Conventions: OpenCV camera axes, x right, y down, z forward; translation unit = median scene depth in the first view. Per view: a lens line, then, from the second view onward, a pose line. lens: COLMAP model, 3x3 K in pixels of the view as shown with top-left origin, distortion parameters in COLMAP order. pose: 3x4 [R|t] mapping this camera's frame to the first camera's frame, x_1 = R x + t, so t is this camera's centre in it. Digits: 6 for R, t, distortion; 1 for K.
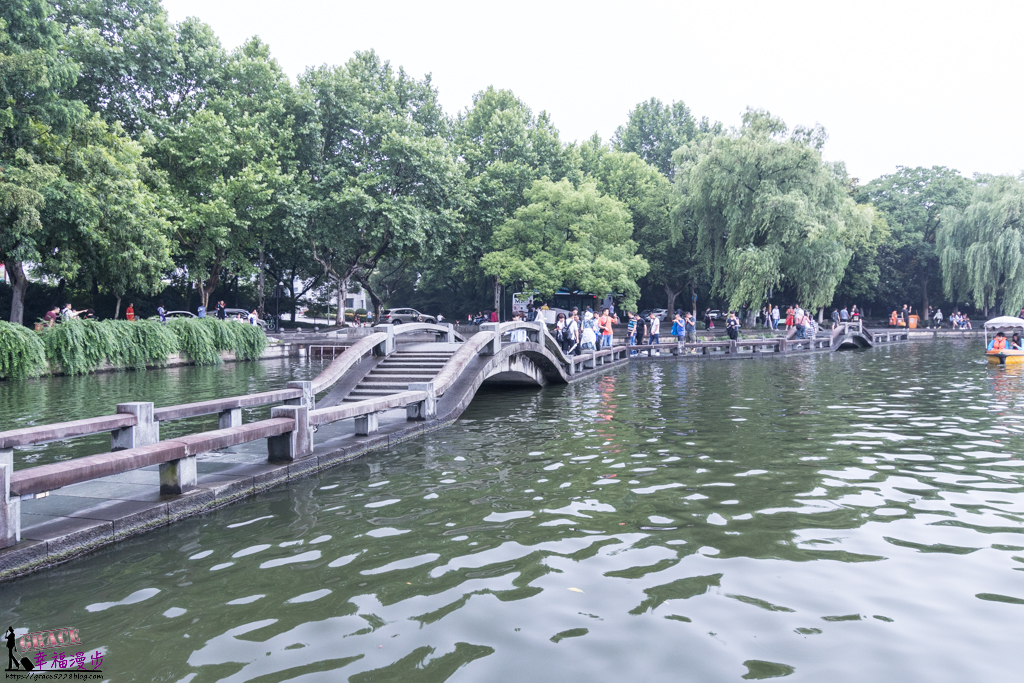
lens RADIAL K [[728.0, 0, 521.1], [0, 728.0, 303.9], [0, 0, 1]] dist [-0.009568, -0.007152]
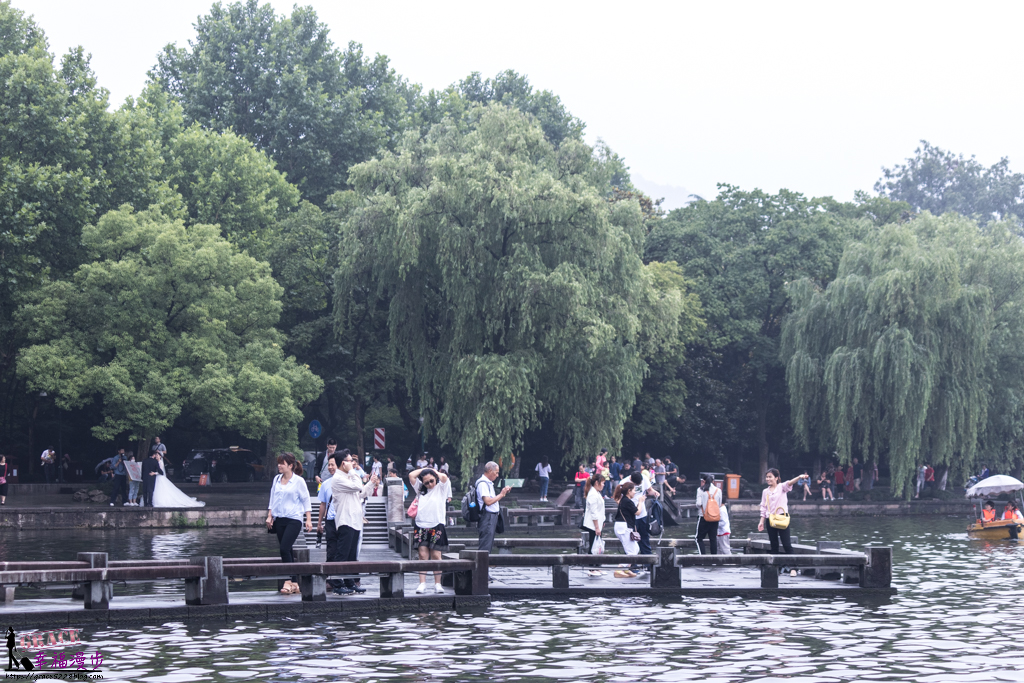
lens RADIAL K [[2483.2, 0, 510.0], [0, 2483.2, 341.3], [0, 0, 1]] dist [0.353252, 0.000000]
pose [[0.921700, 0.032168, 0.386567, -0.376446], [-0.019871, 0.999163, -0.035764, -0.014542], [-0.387394, 0.025282, 0.921568, -0.717966]]
